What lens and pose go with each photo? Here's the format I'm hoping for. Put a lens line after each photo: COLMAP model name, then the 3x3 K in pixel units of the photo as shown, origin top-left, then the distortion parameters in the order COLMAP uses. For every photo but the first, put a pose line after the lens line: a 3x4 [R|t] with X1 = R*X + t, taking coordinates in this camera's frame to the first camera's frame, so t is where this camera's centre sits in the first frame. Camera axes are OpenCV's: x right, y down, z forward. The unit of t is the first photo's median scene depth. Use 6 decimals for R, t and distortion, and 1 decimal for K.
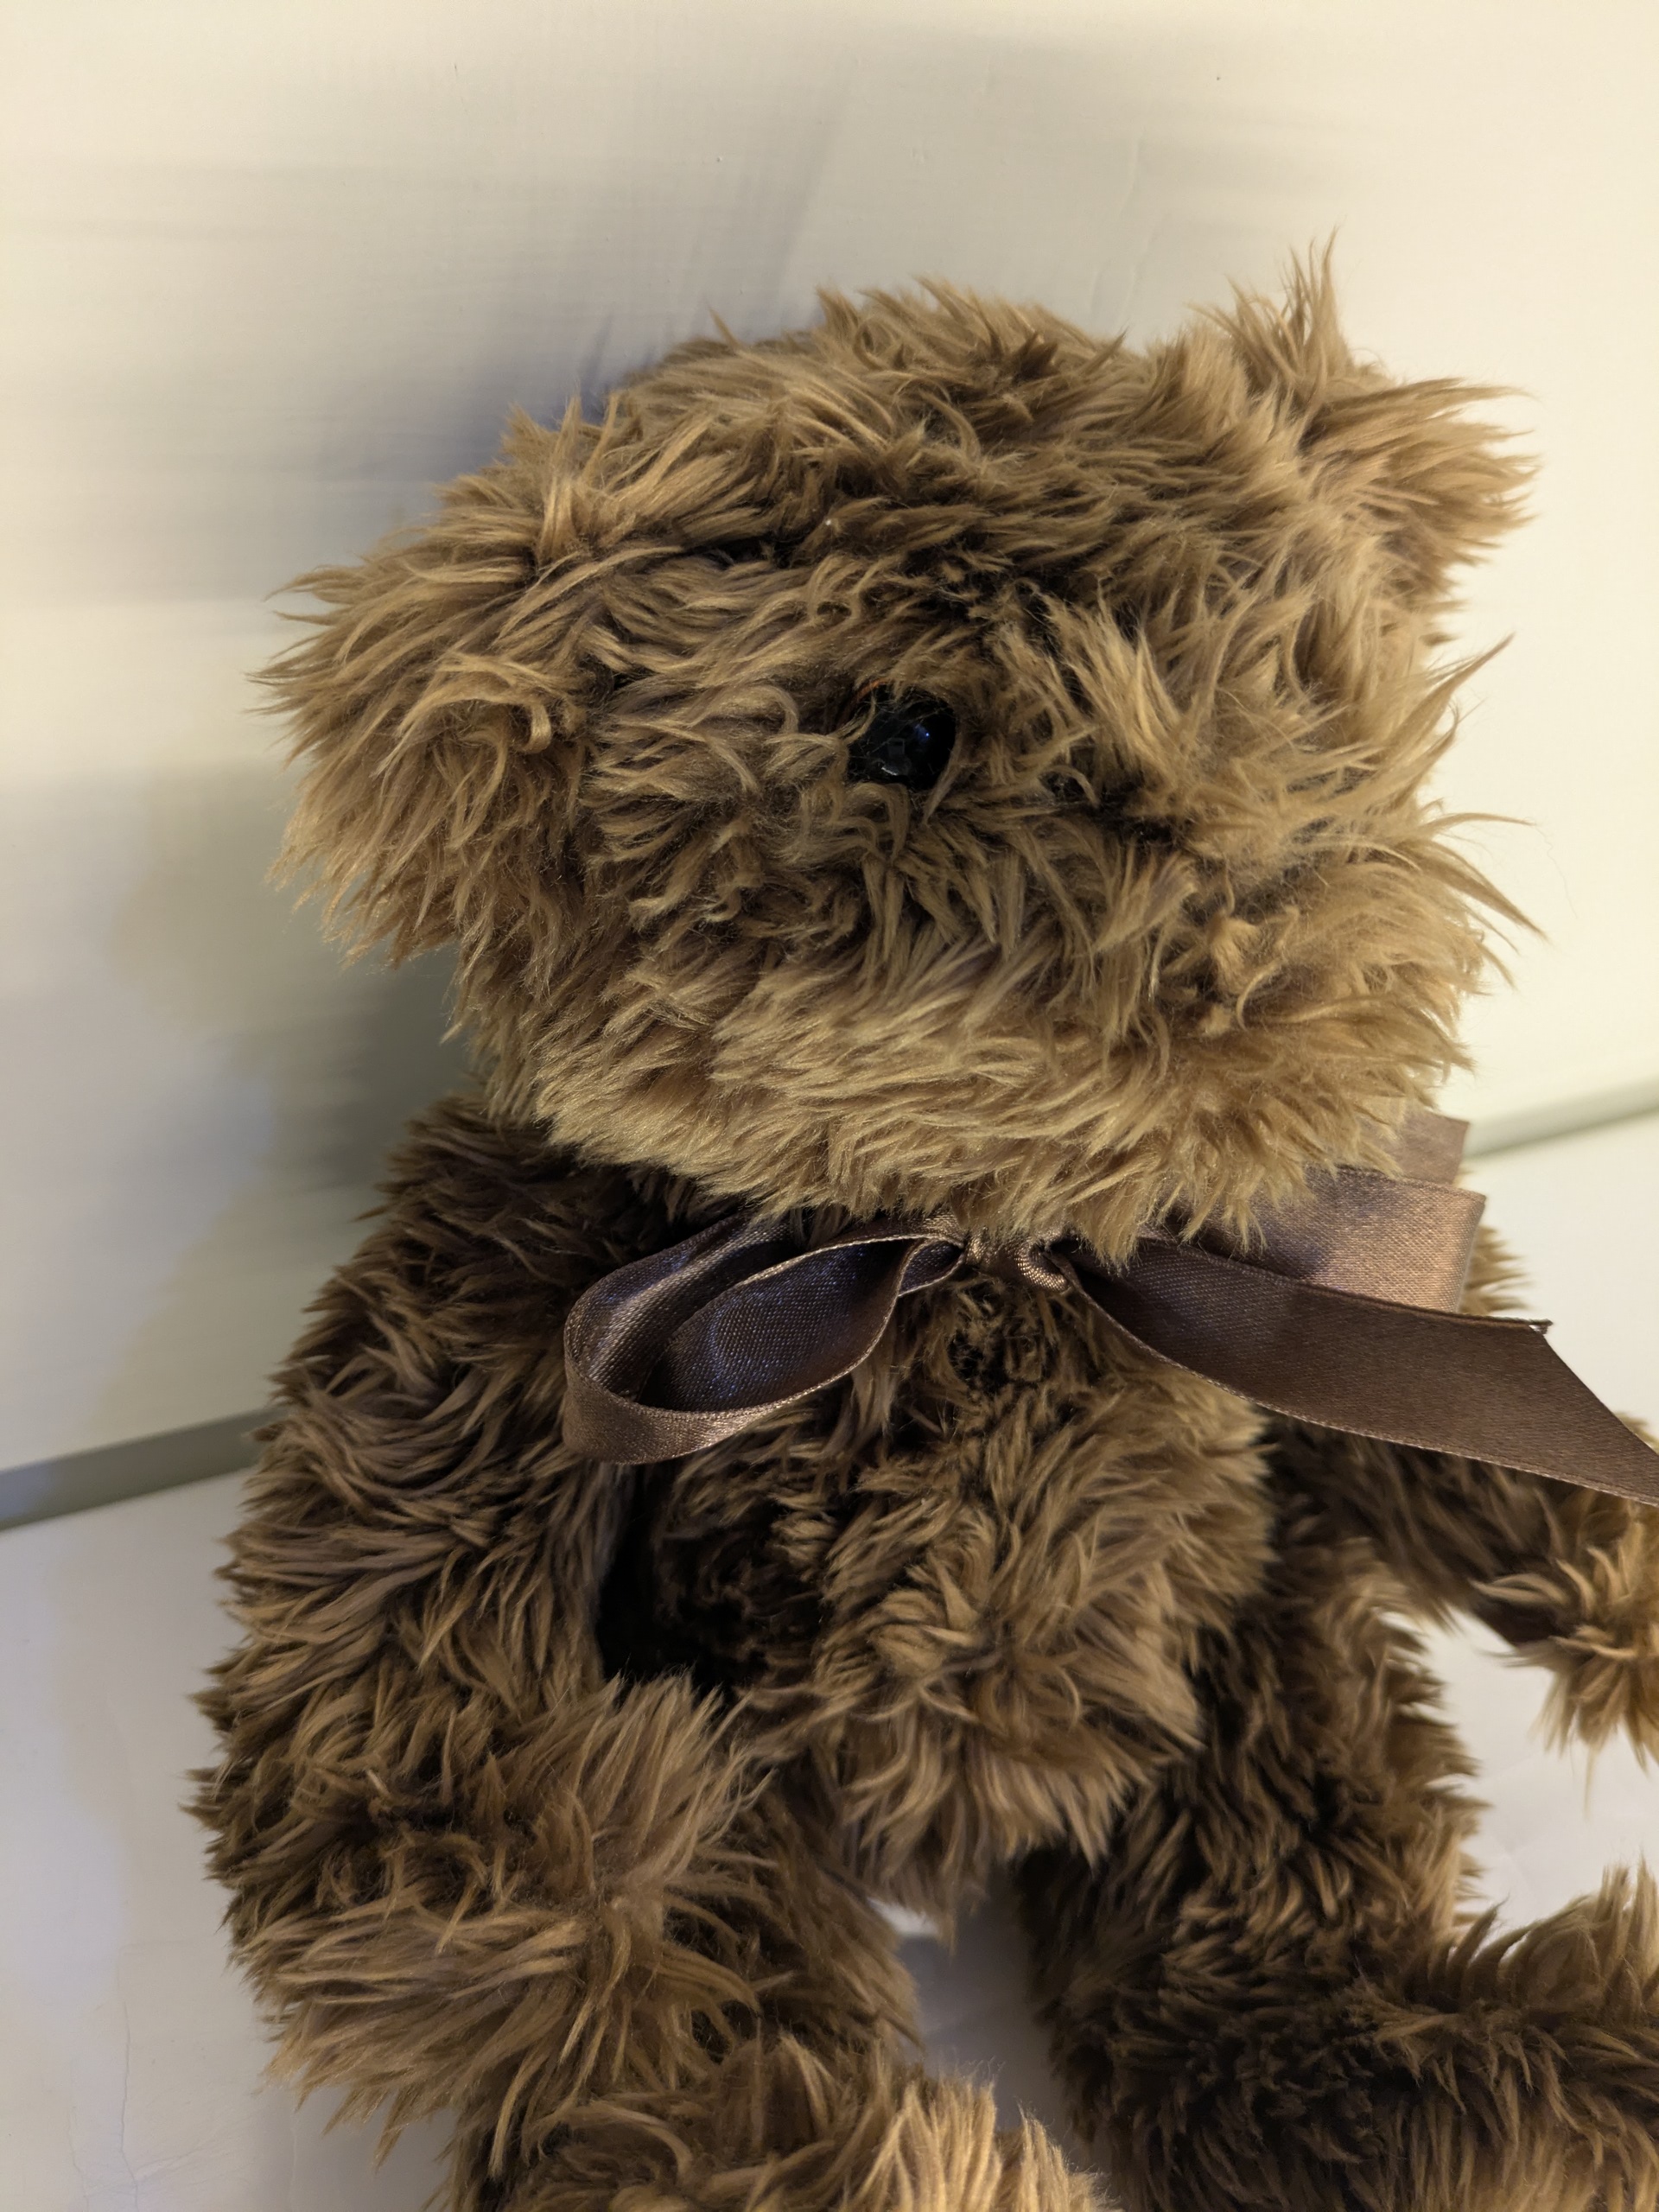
lens RADIAL K [[1745.5, 0, 841.7], [0, 1745.5, 1106.5], [0, 0, 1]] dist [-0.000281, -0.003176]
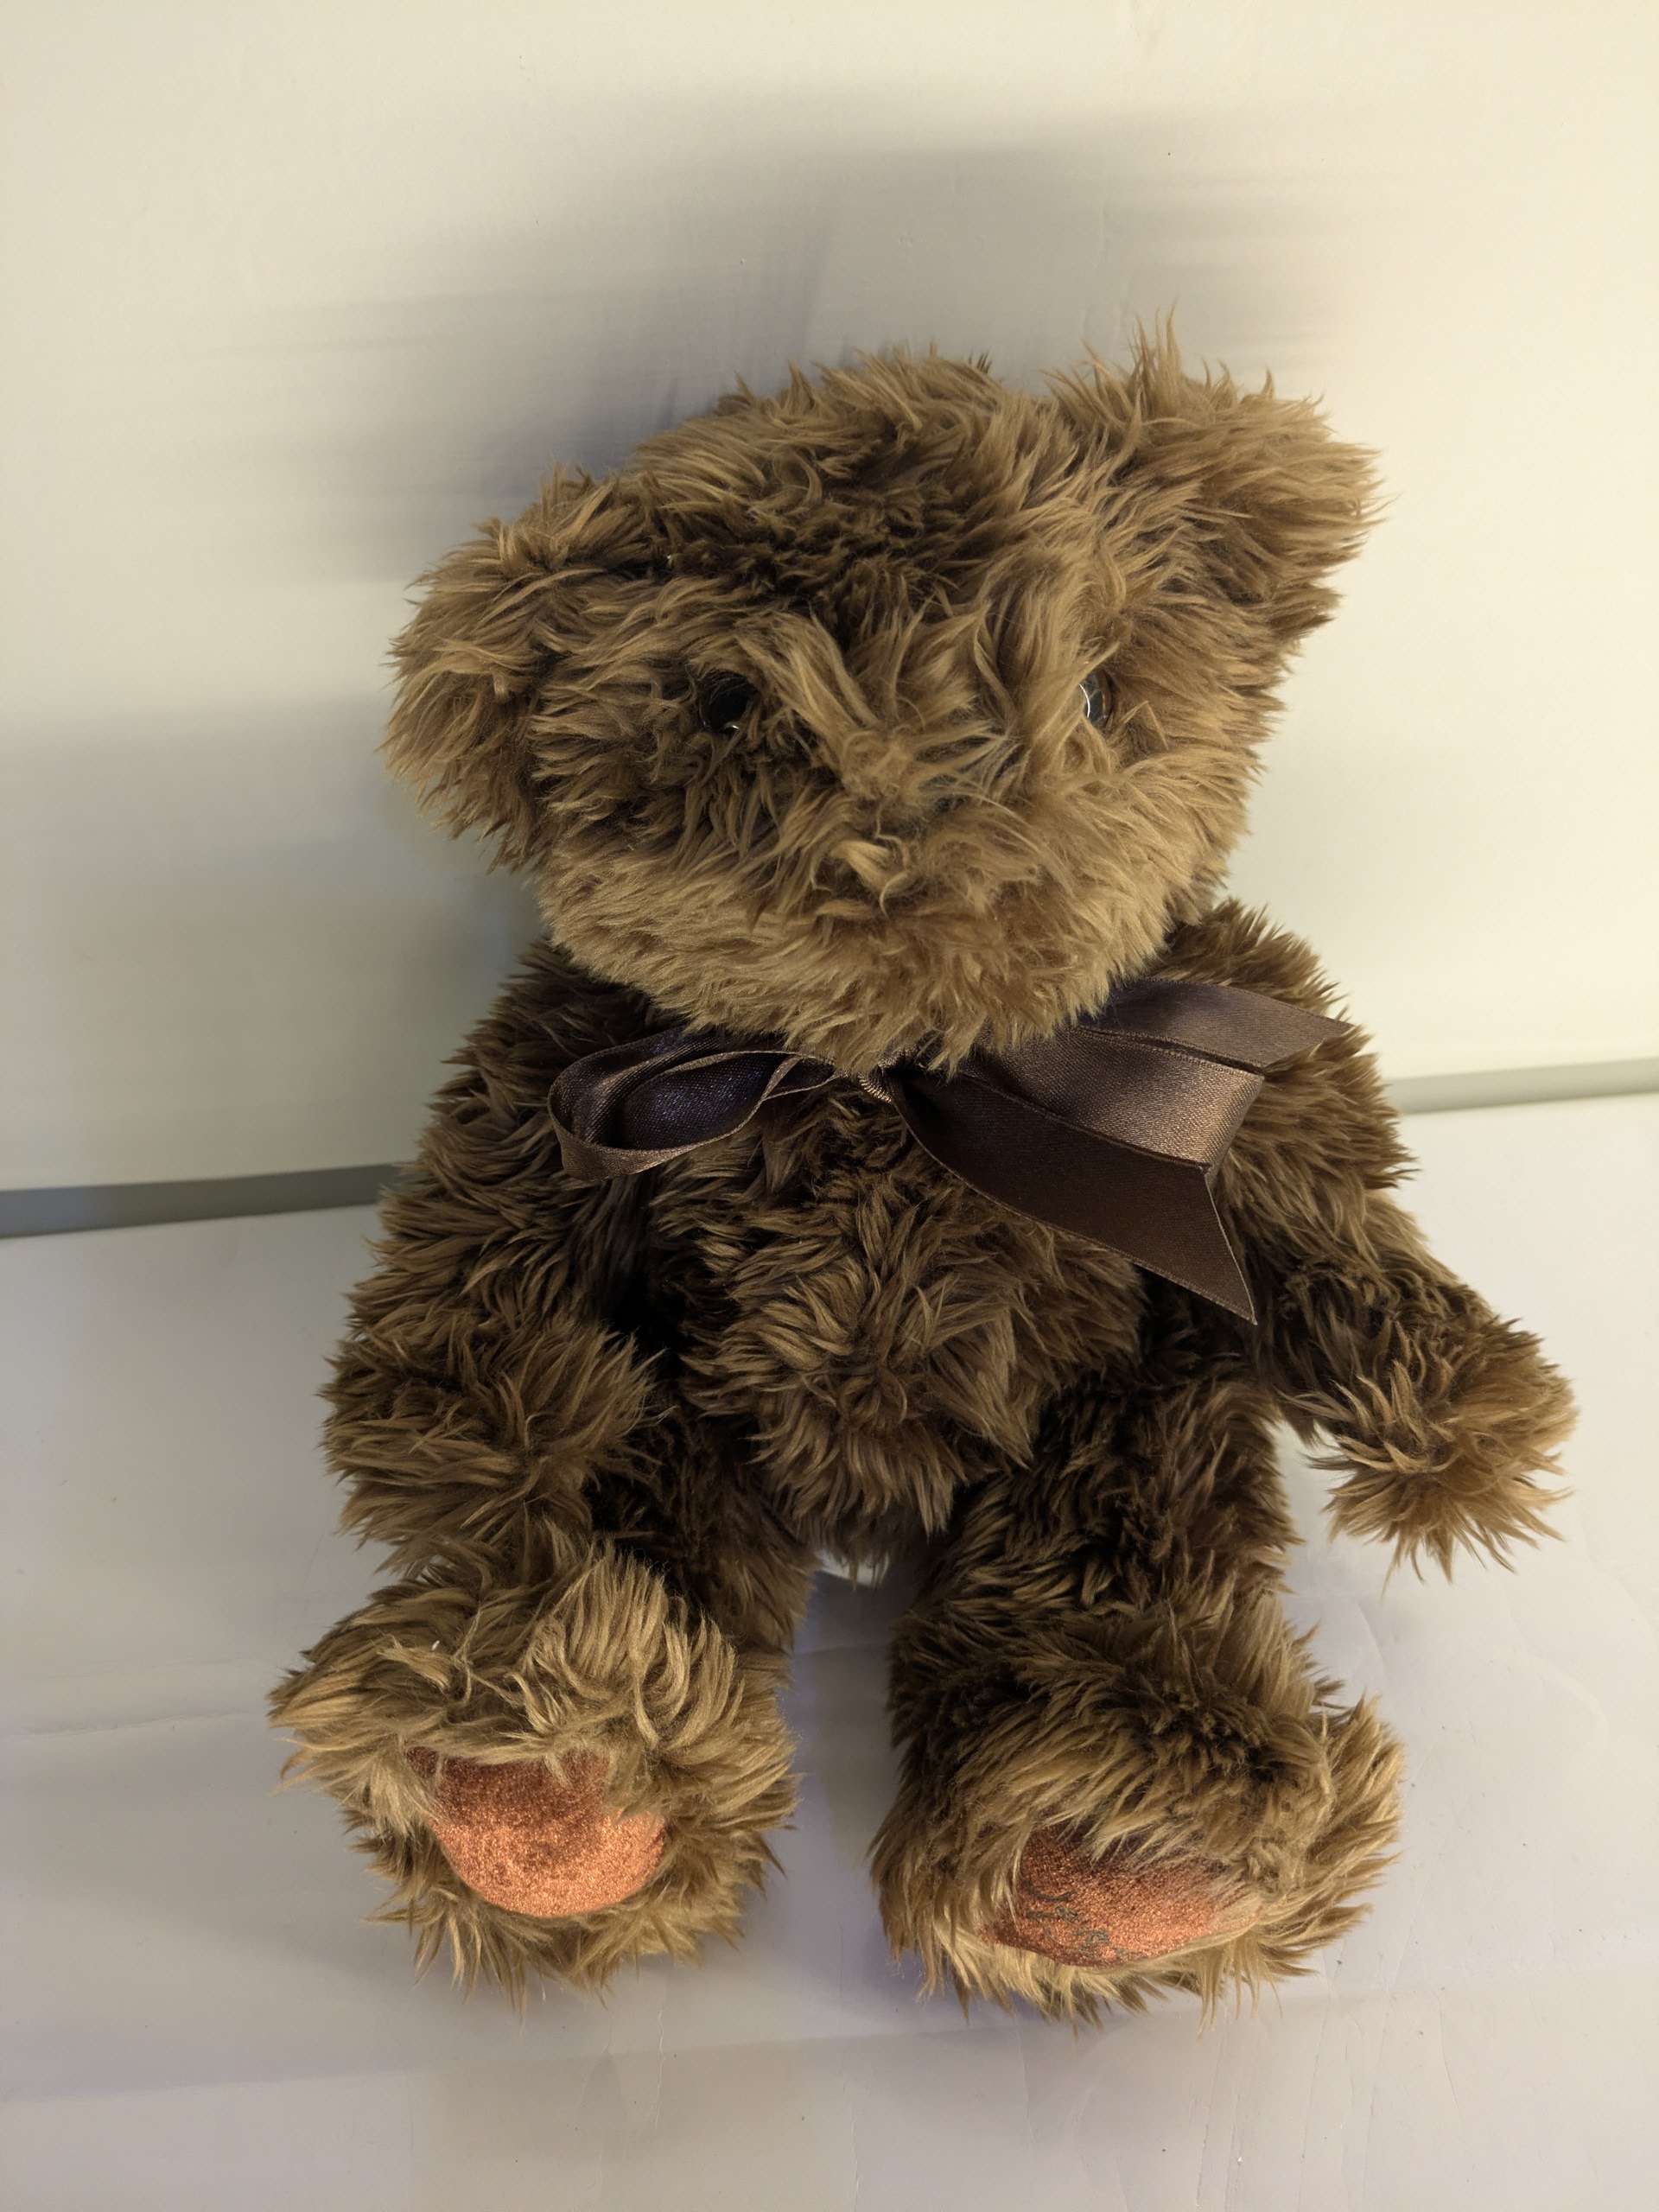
lens RADIAL K [[1668.3, 0, 819.3], [0, 1668.3, 1096.1], [0, 0, 1]] dist [0.042697, -0.000954]
pose [[0.935148, 0.116387, -0.334593, 0.508144], [-0.093434, 0.992080, 0.083954, -0.005760], [0.341714, -0.047247, 0.938616, -0.259998]]
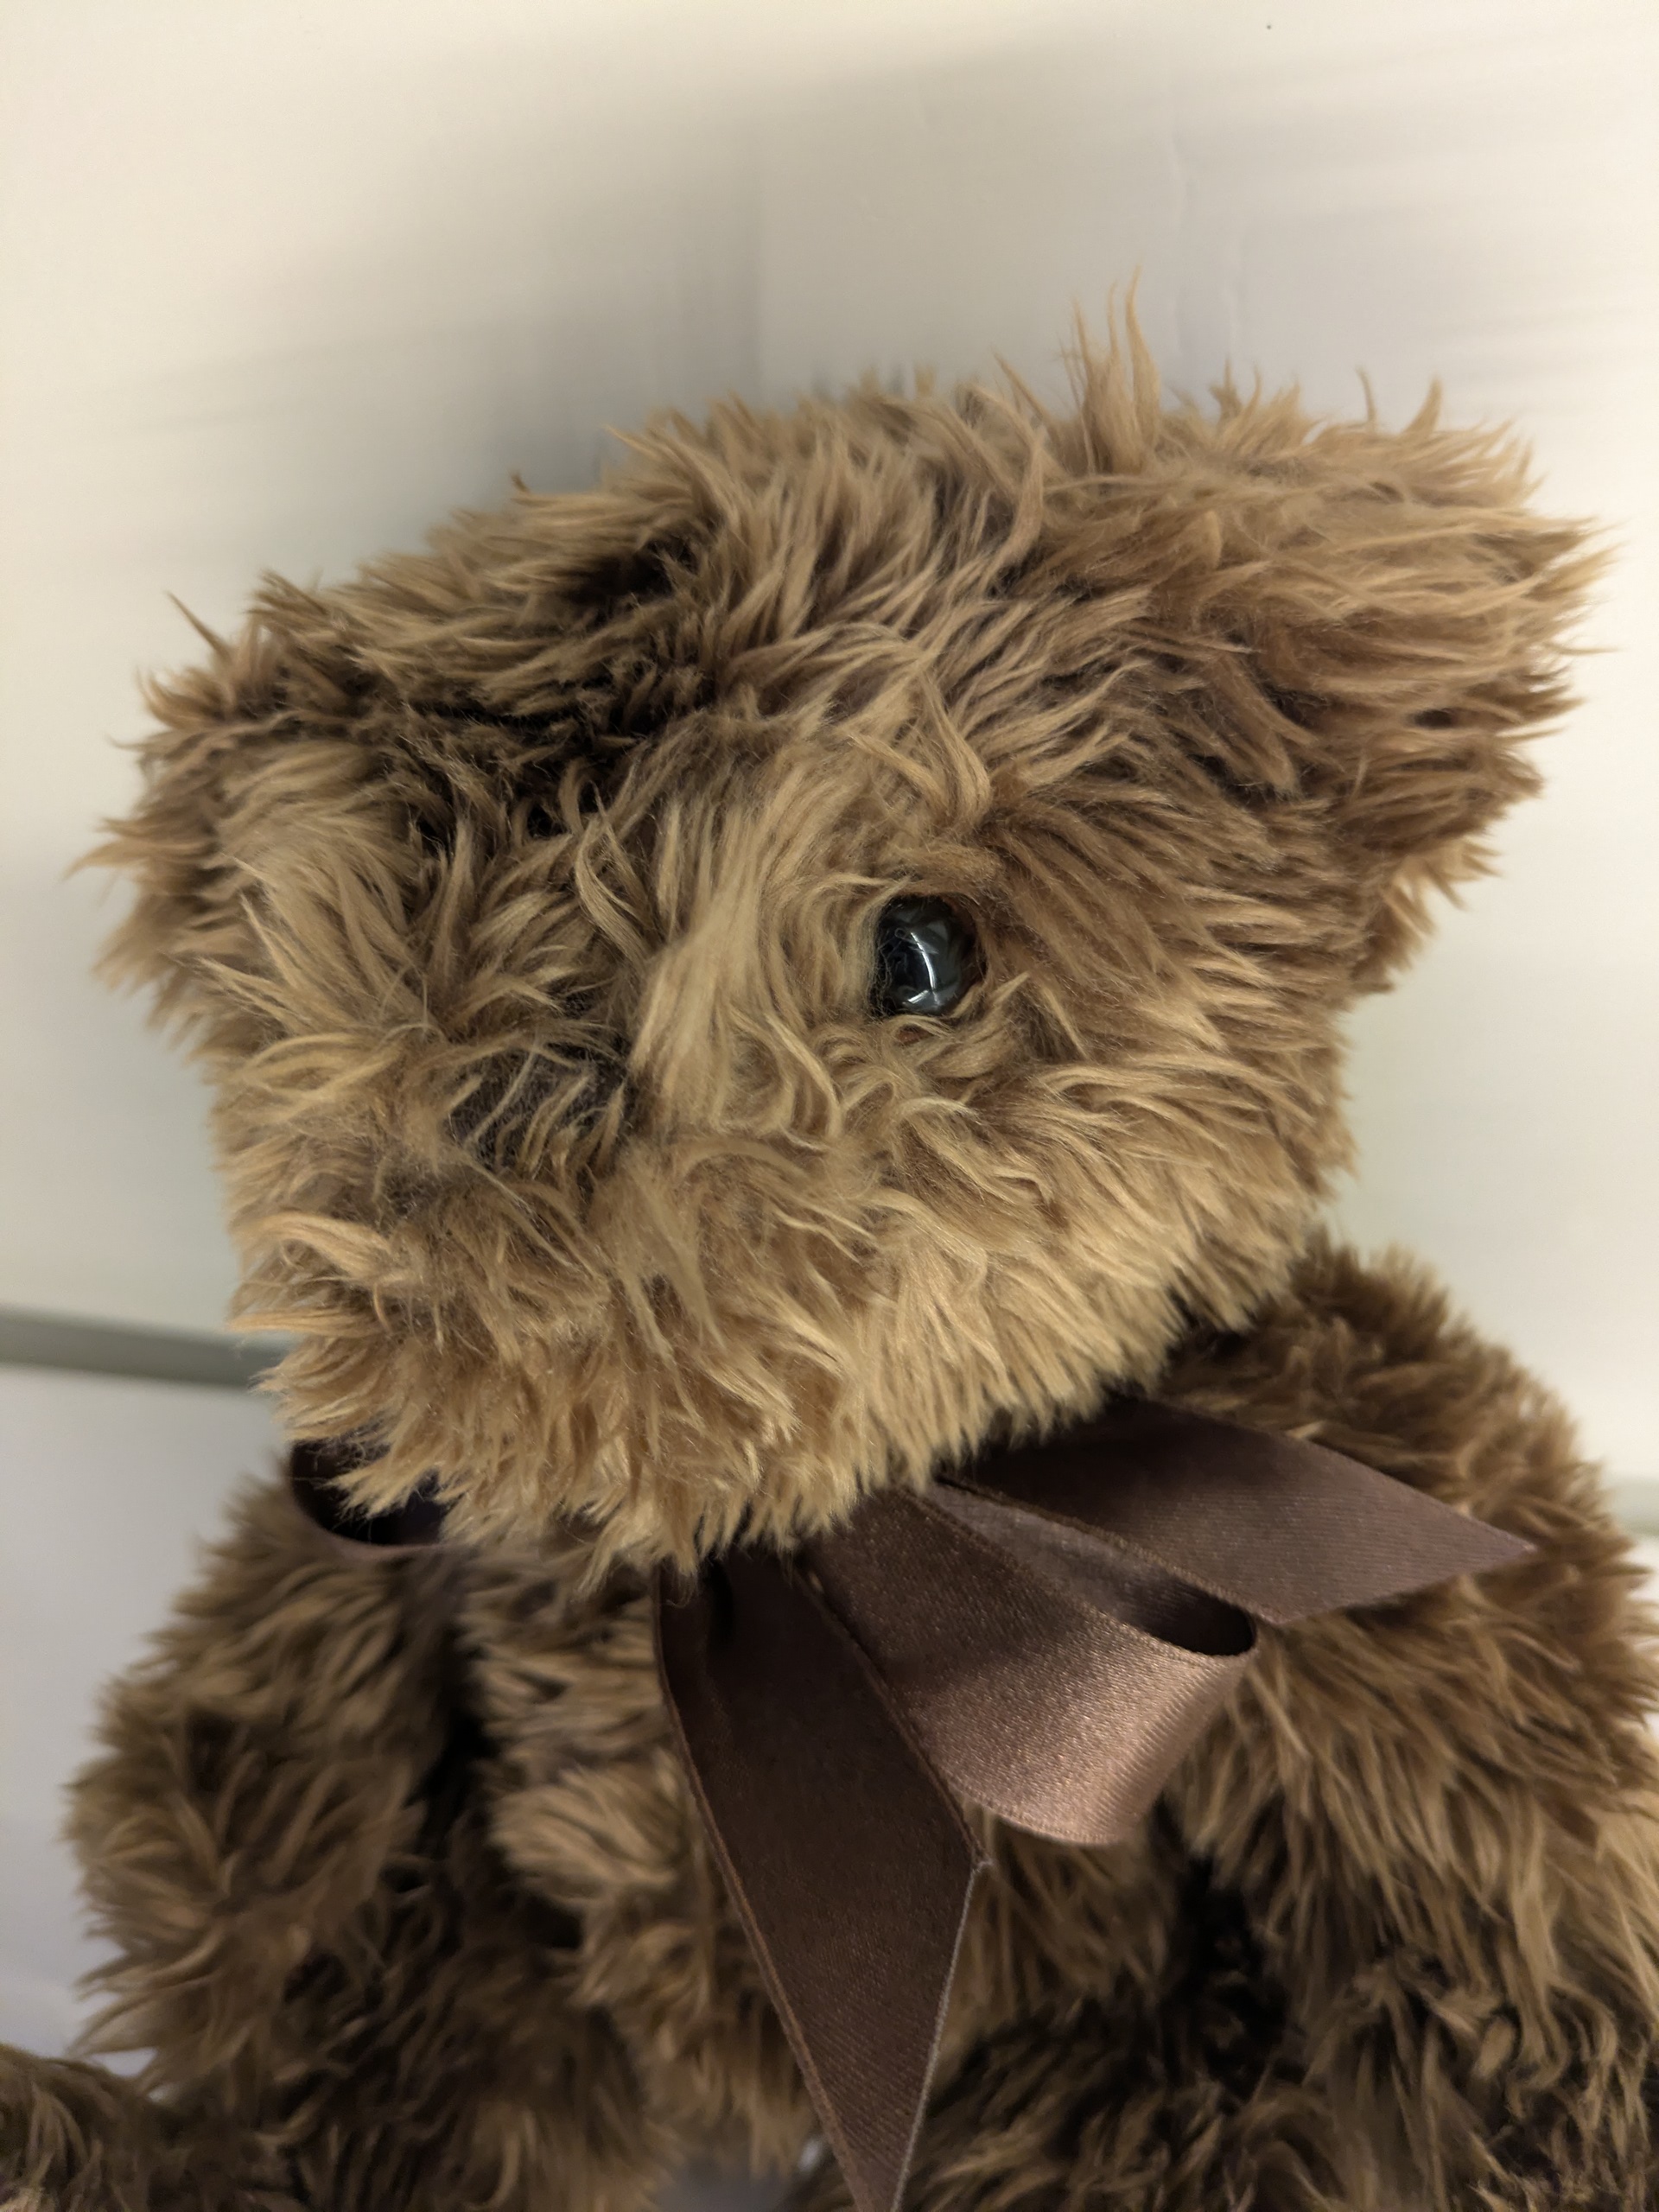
lens RADIAL K [[1745.5, 0, 841.7], [0, 1745.5, 1106.5], [0, 0, 1]] dist [-0.000281, -0.003176]
pose [[0.711435, 0.196575, -0.674699, 0.724666], [-0.165051, 0.979965, 0.111477, -0.223515], [0.683095, 0.032051, 0.729626, 0.408580]]
